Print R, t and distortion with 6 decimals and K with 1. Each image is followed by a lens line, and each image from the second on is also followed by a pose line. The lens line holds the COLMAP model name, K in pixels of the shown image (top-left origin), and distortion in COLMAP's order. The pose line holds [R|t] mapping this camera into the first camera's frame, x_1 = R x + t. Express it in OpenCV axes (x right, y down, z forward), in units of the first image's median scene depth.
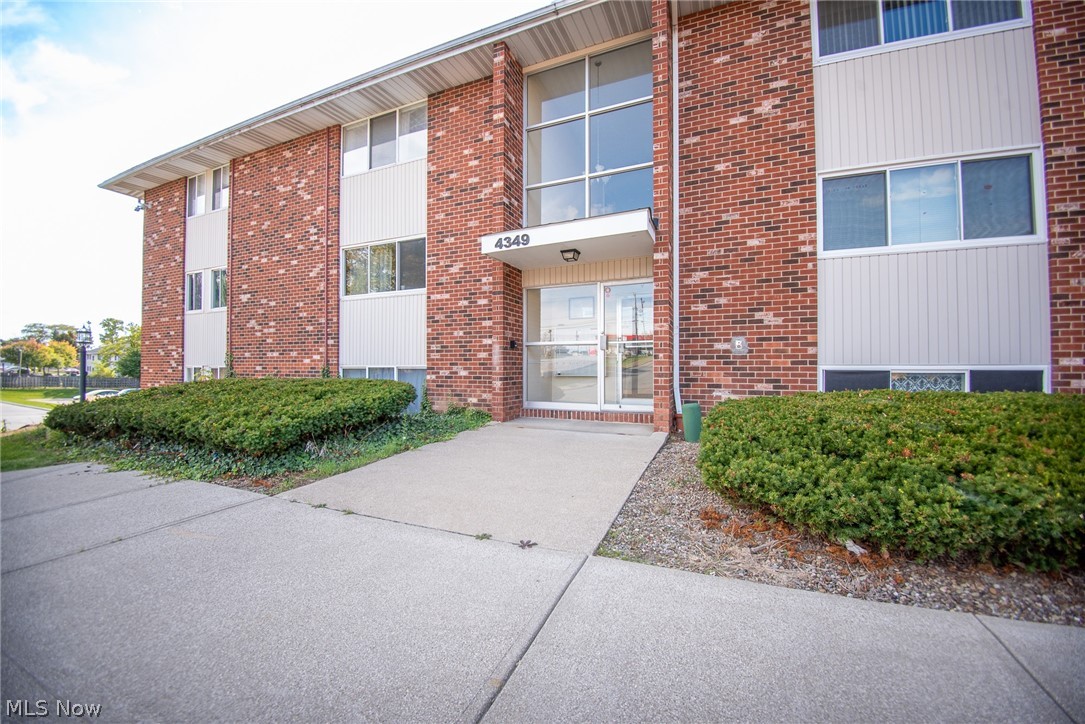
lens RADIAL K [[436.1, 0, 543.0], [0, 436.1, 366.7], [0, 0, 1]] dist [0.002020, -0.017936]
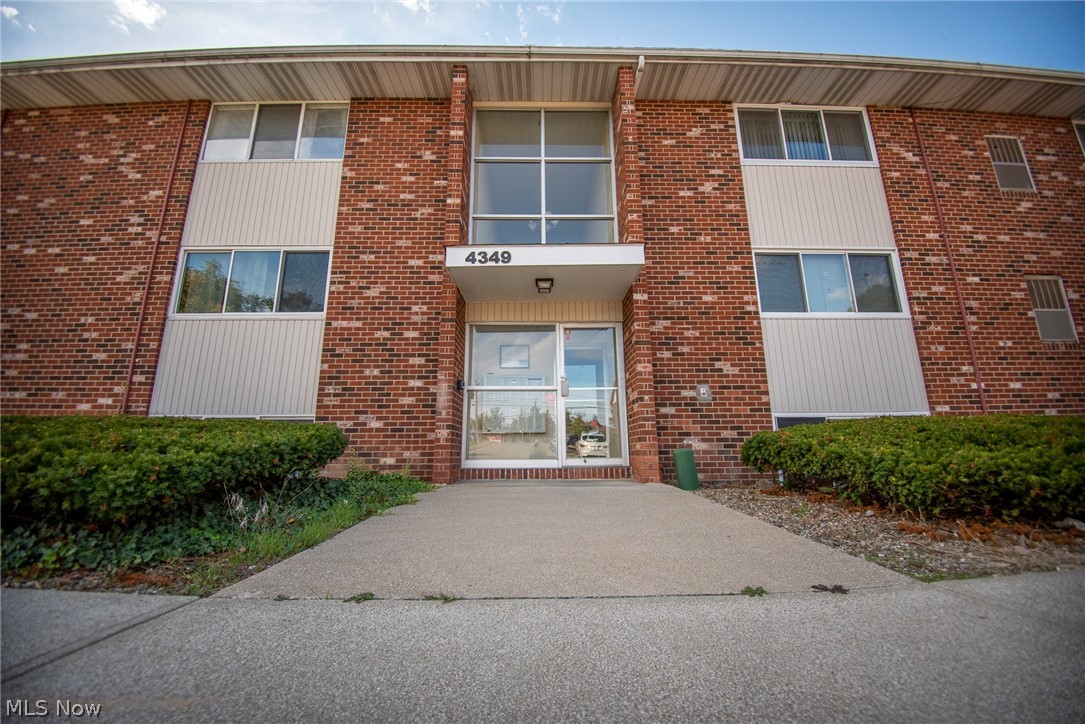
lens RADIAL K [[439.1, 0, 553.4], [0, 439.1, 359.8], [0, 0, 1]] dist [0.001710, -0.019143]
pose [[0.904109, 0.084261, 0.418911, -0.292944], [0.008794, 0.976488, -0.215393, 0.090390], [-0.427210, 0.198422, 0.882111, 0.230369]]
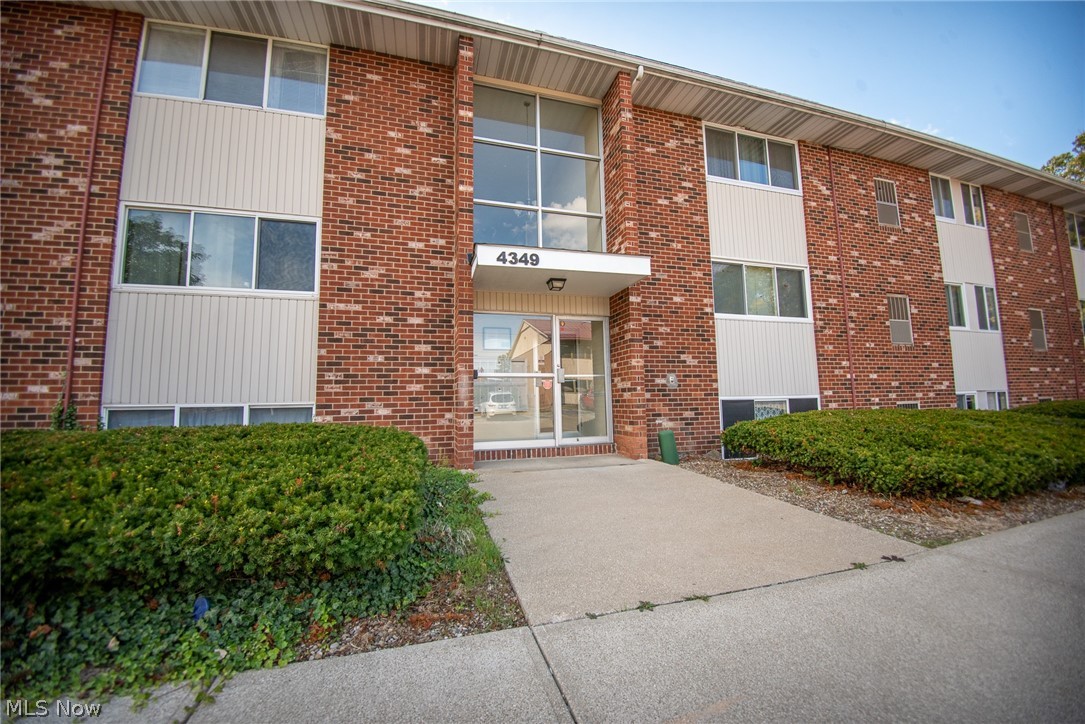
lens RADIAL K [[429.6, 0, 558.2], [0, 429.6, 362.7], [0, 0, 1]] dist [0.001088, -0.016416]
pose [[0.749084, 0.047364, 0.660779, -0.568582], [0.017970, 0.995621, -0.091736, 0.005183], [-0.662231, 0.080592, 0.744953, 0.308266]]
